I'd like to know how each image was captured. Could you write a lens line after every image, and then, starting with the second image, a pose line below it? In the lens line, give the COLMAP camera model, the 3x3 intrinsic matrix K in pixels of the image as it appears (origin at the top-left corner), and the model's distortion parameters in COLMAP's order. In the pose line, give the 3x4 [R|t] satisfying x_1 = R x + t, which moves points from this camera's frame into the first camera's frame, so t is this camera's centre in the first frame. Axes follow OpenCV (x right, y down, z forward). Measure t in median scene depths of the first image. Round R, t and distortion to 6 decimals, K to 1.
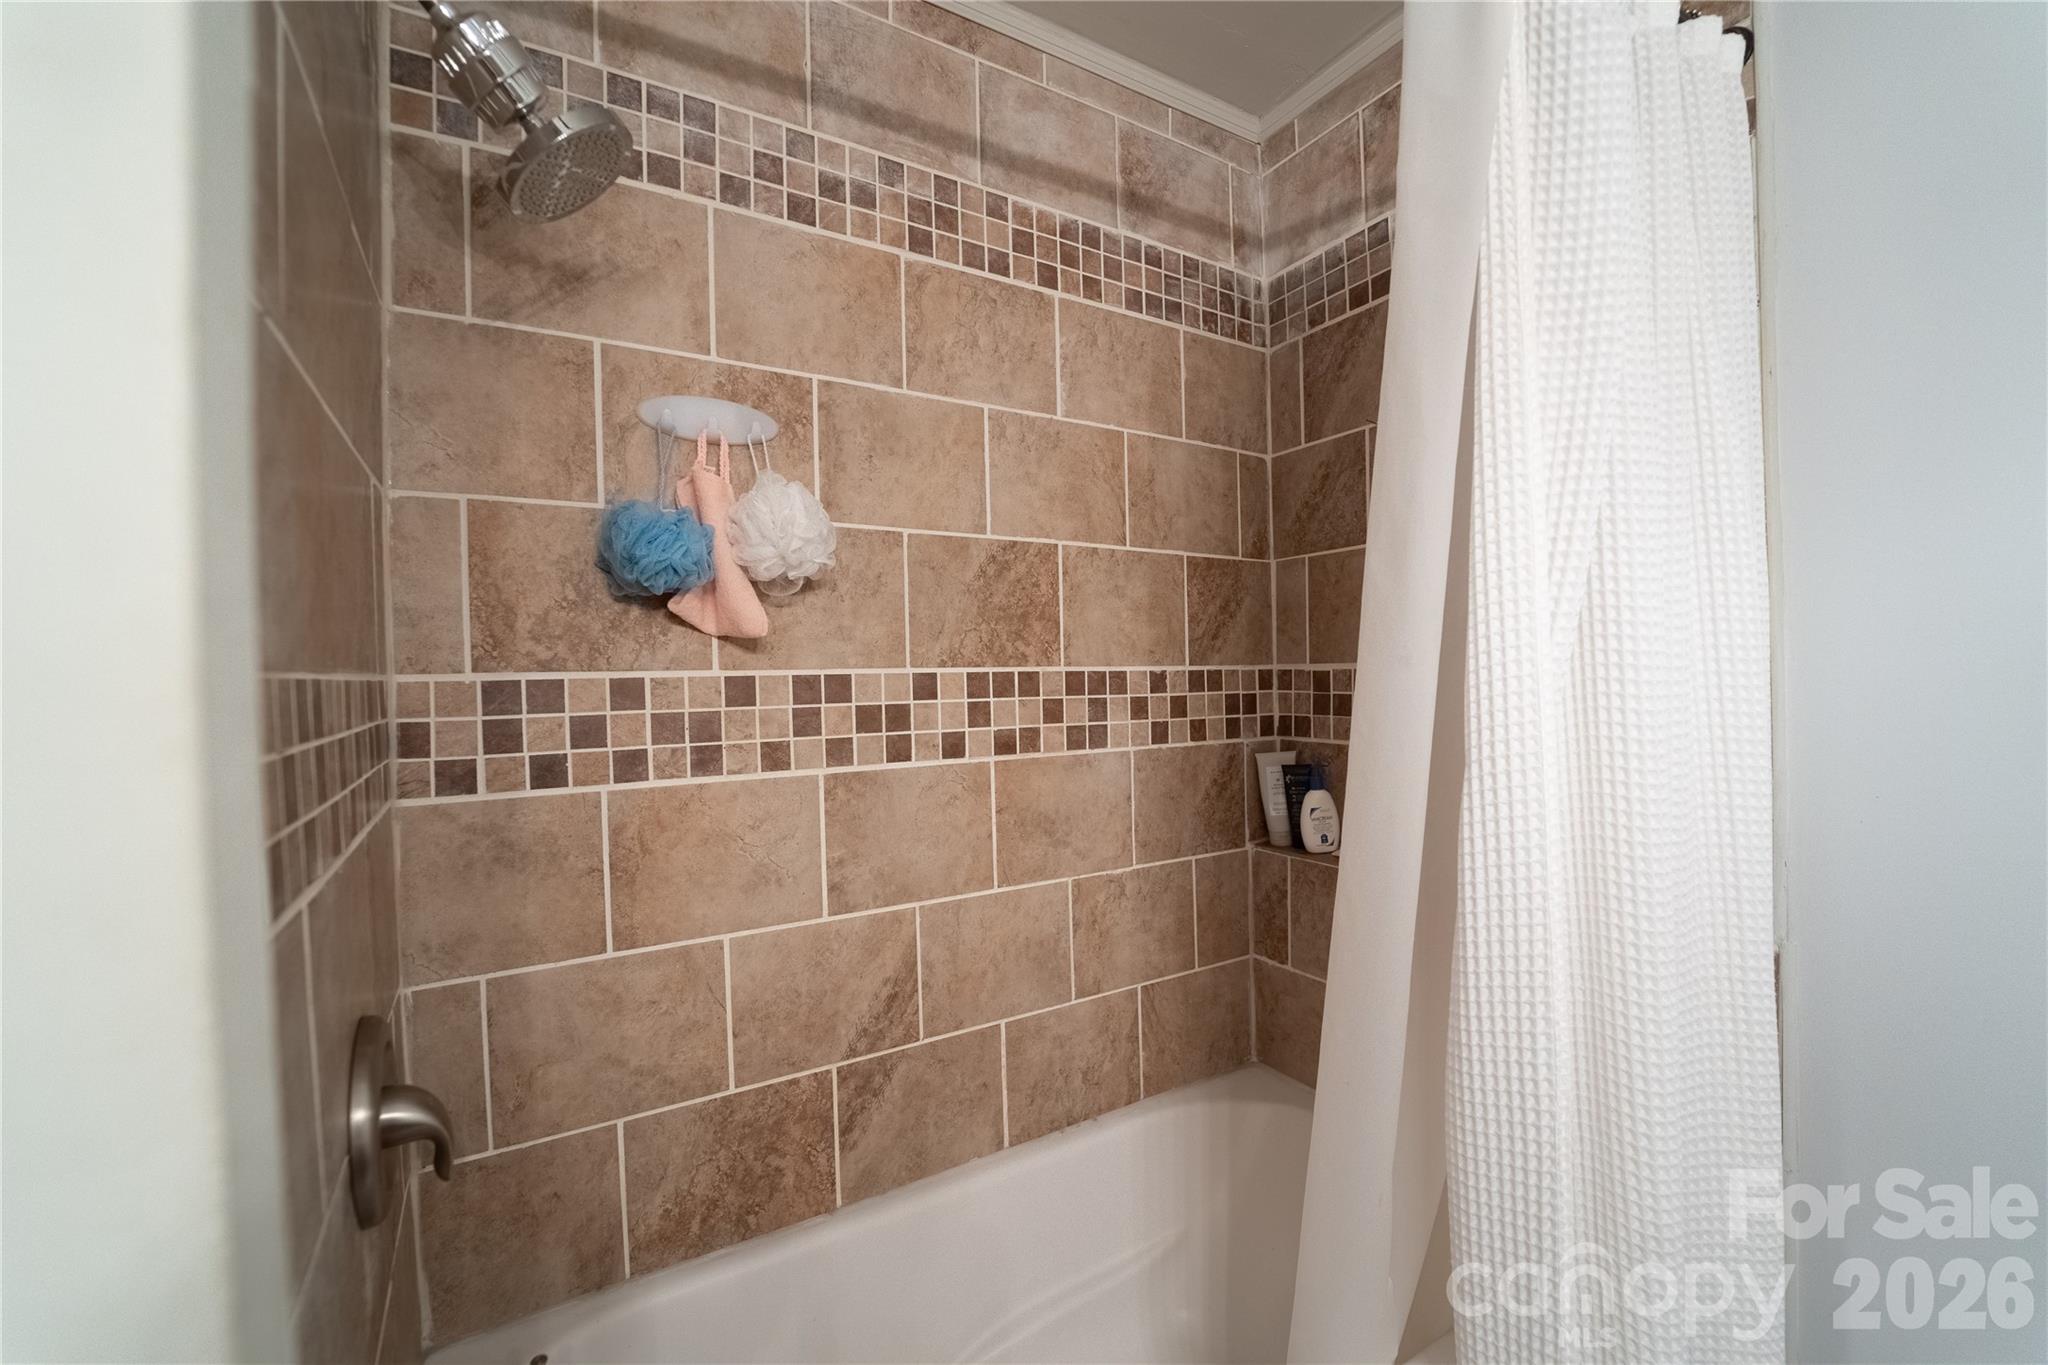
lens RADIAL K [[835.3, 0, 1028.8], [0, 835.3, 690.1], [0, 0, 1]] dist [-0.016928, 0.000262]
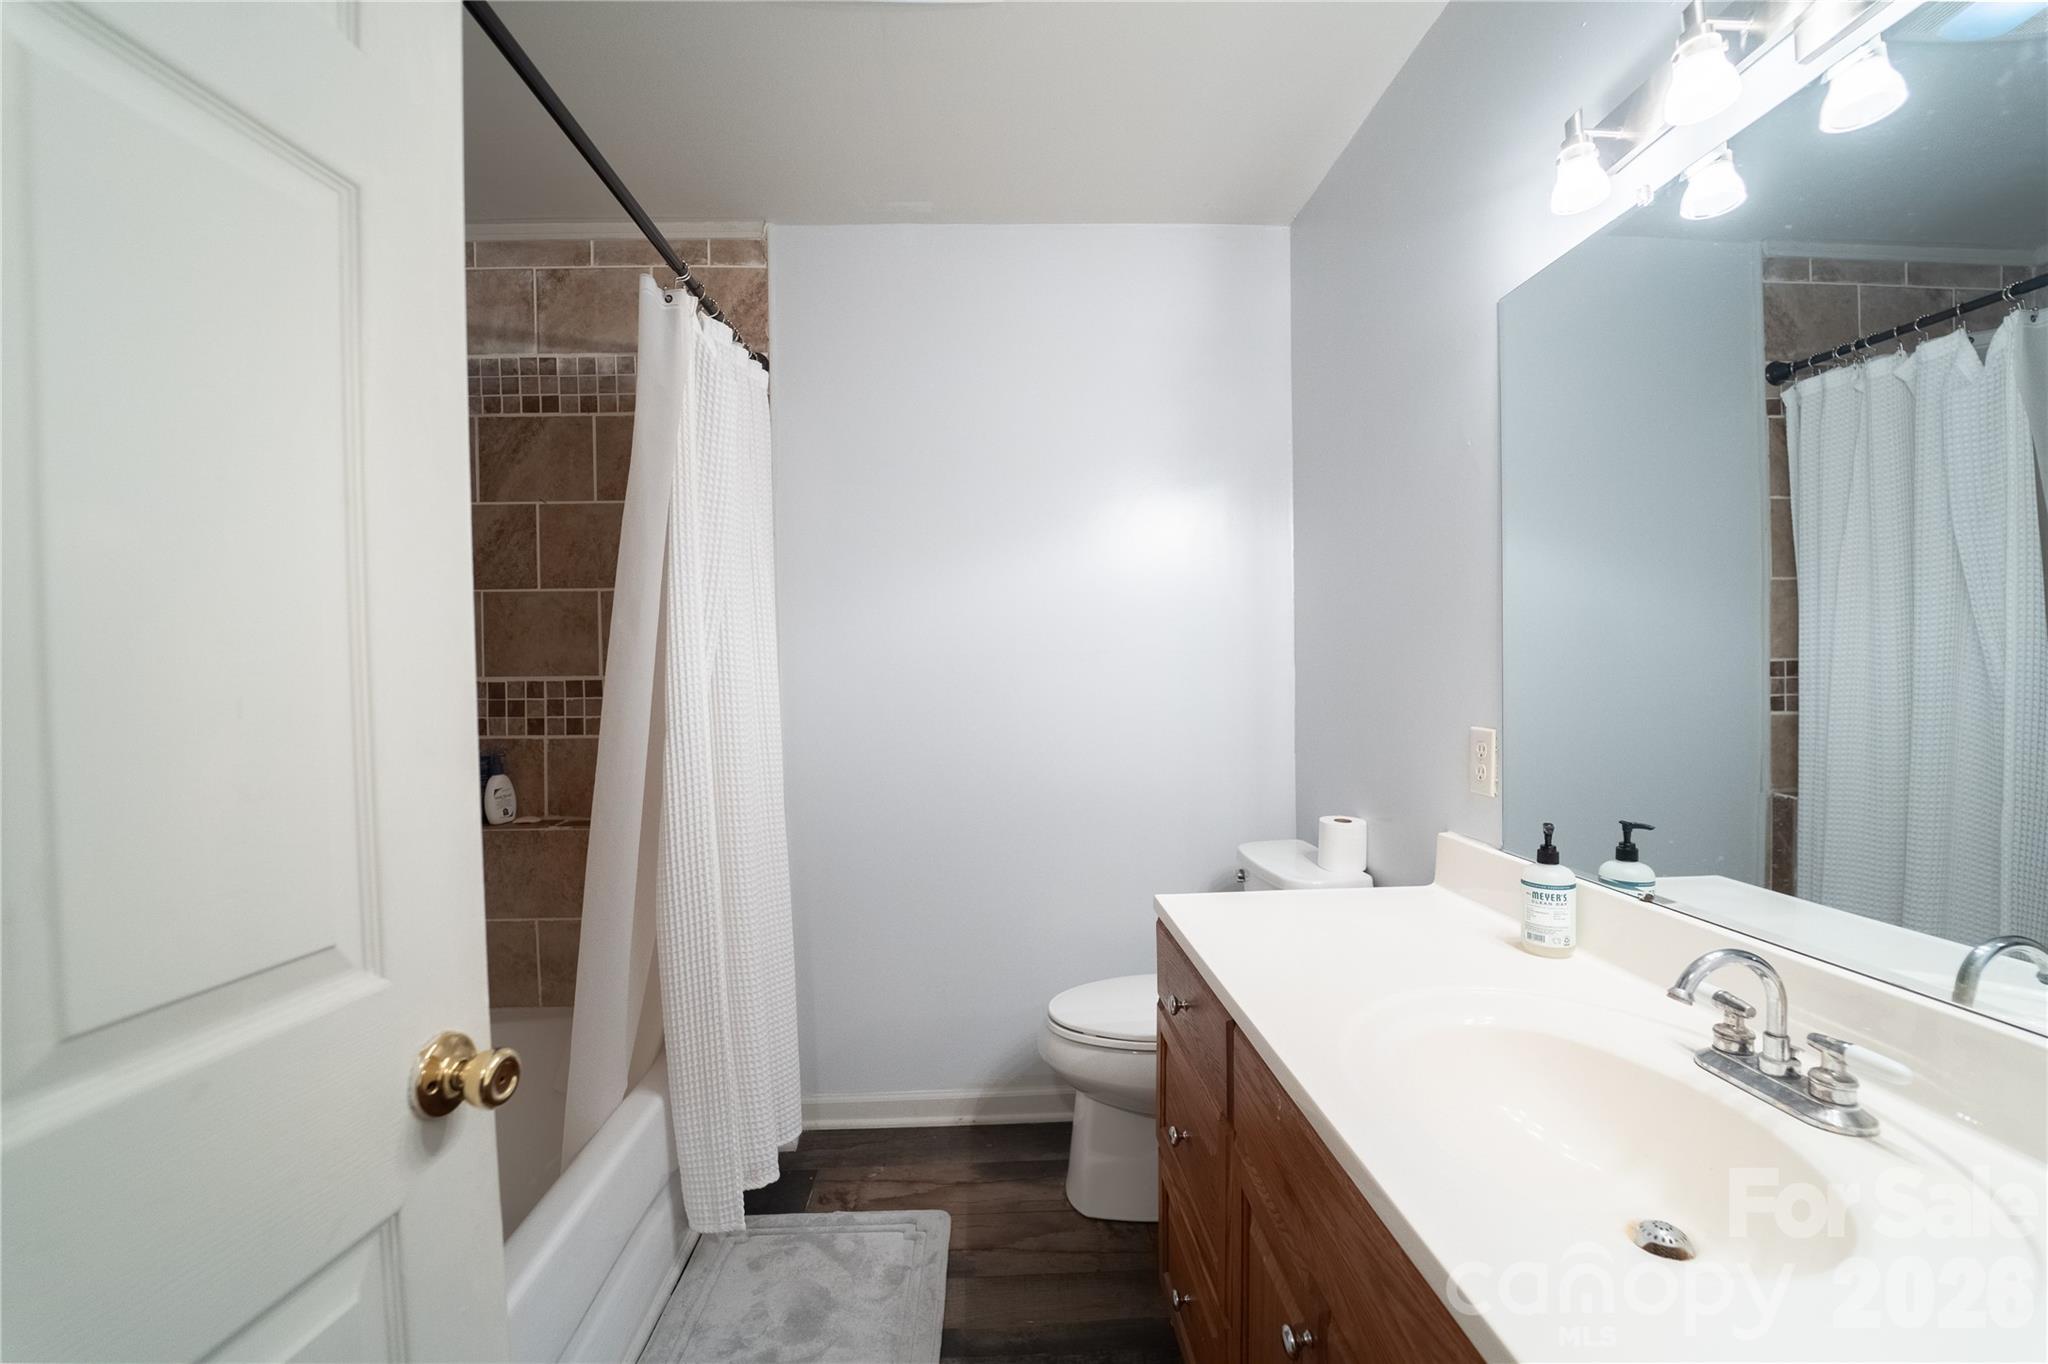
lens RADIAL K [[835.3, 0, 1028.8], [0, 835.3, 689.6], [0, 0, 1]] dist [-0.016928, 0.000262]
pose [[0.474521, -0.000463, 0.880244, -0.393367], [0.017959, 0.999797, -0.009156, 0.014507], [-0.880061, 0.020153, 0.474433, -0.331441]]
